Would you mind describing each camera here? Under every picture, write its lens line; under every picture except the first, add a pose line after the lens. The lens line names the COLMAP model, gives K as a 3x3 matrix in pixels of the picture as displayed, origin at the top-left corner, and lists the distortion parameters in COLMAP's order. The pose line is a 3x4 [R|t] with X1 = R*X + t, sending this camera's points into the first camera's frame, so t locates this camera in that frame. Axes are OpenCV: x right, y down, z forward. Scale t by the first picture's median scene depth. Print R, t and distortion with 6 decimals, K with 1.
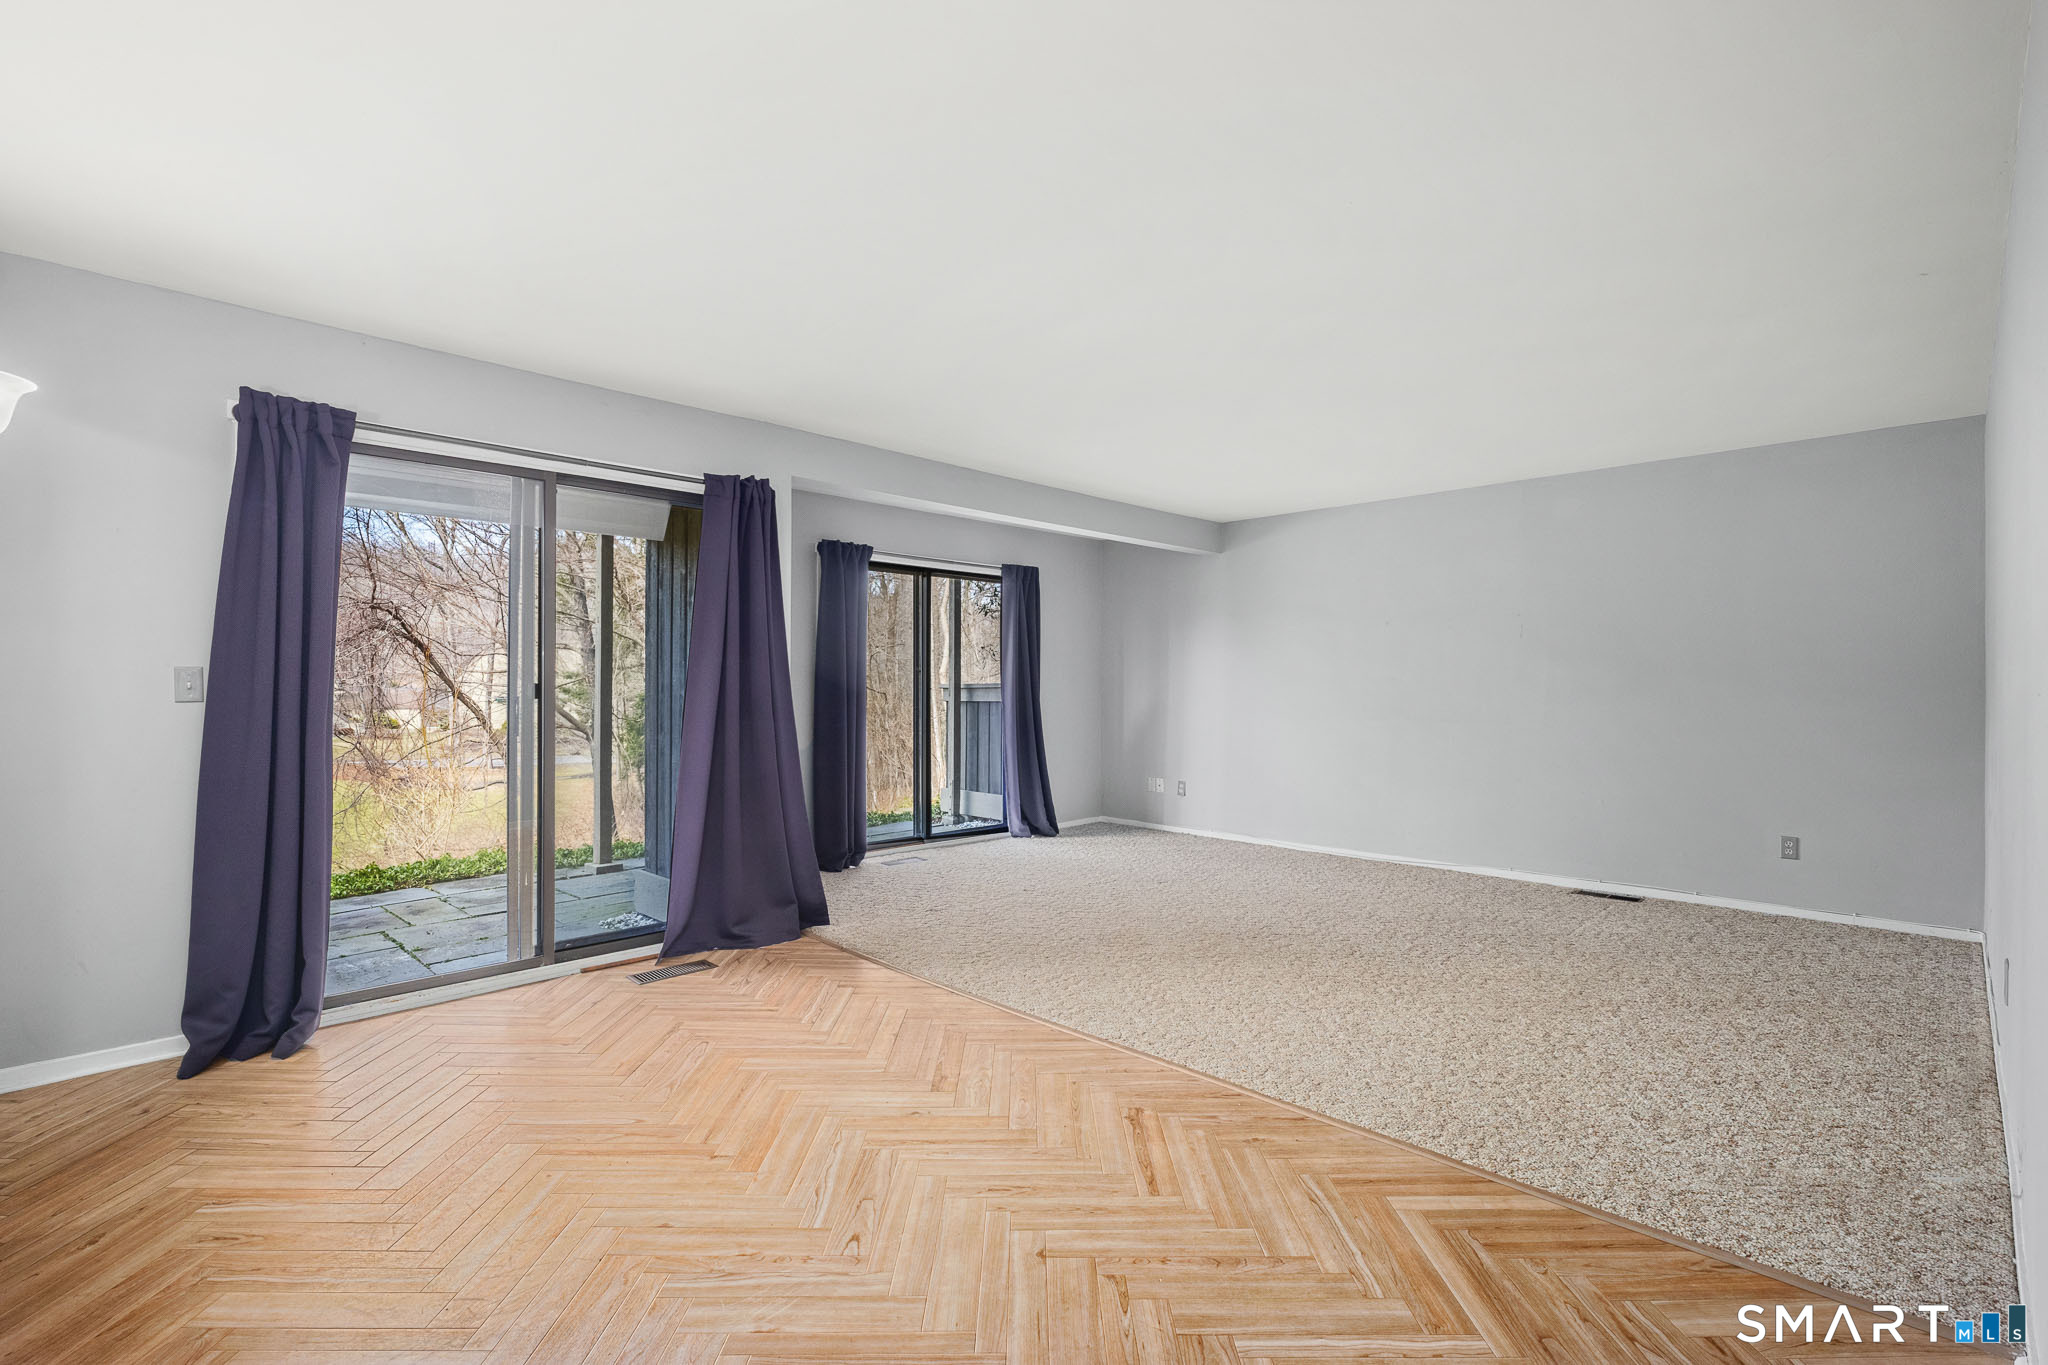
lens RADIAL K [[933.2, 0, 1024.0], [0, 933.2, 682.5], [0, 0, 1]] dist [0.002488, -0.000455]
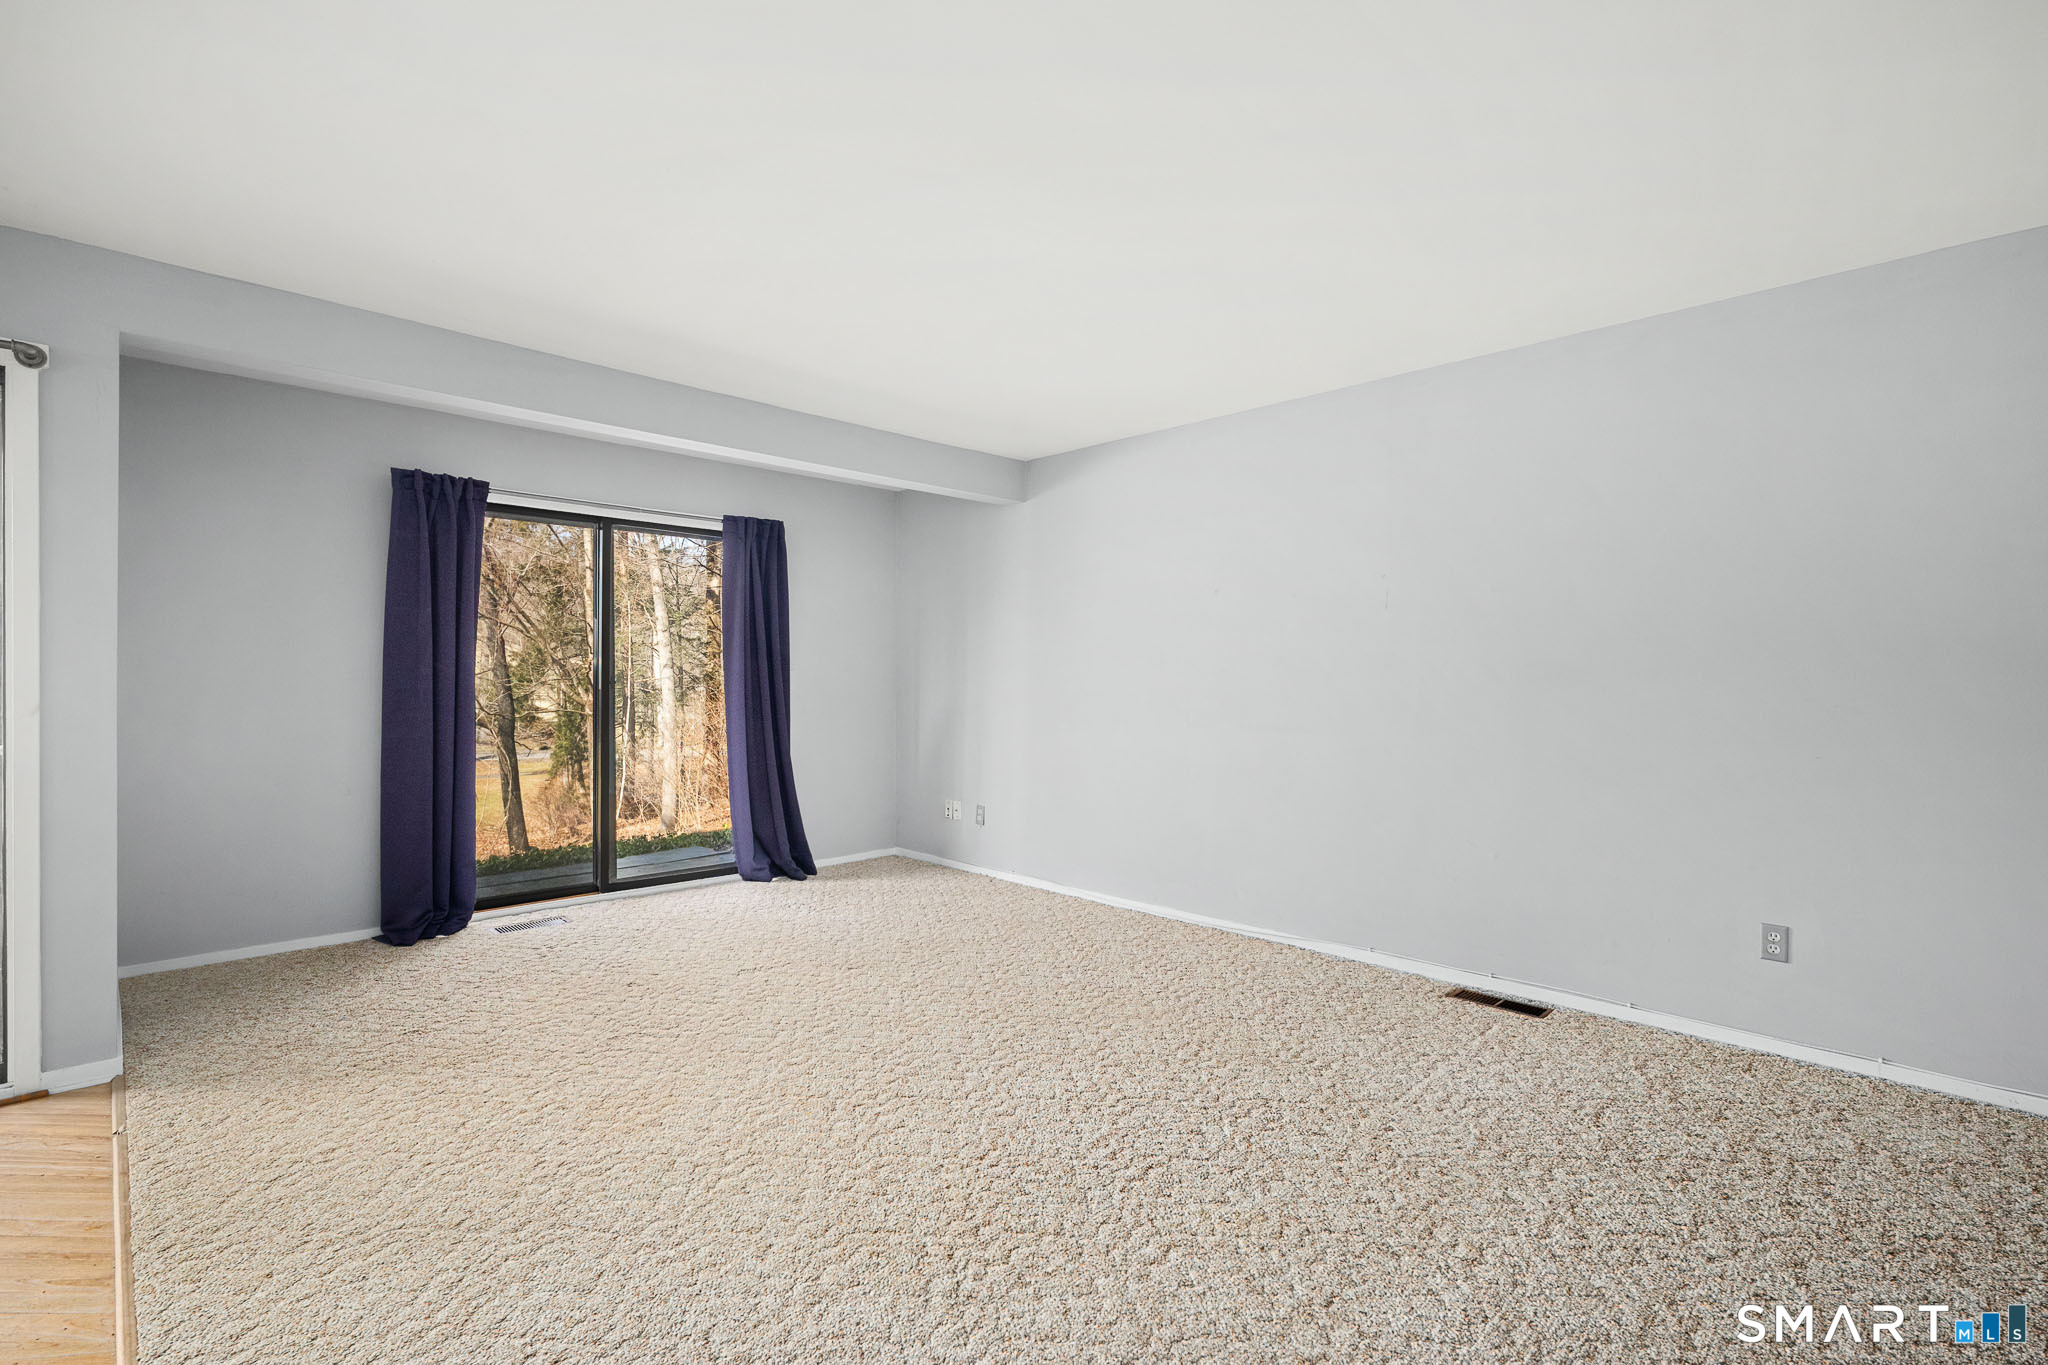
lens RADIAL K [[933.2, 0, 1024.0], [0, 933.2, 682.5], [0, 0, 1]] dist [0.002488, -0.000455]
pose [[0.999954, 0.002406, -0.009249, 0.229902], [-0.002342, 0.999974, 0.006881, 0.000576], [0.009266, -0.006859, 0.999934, 0.265395]]
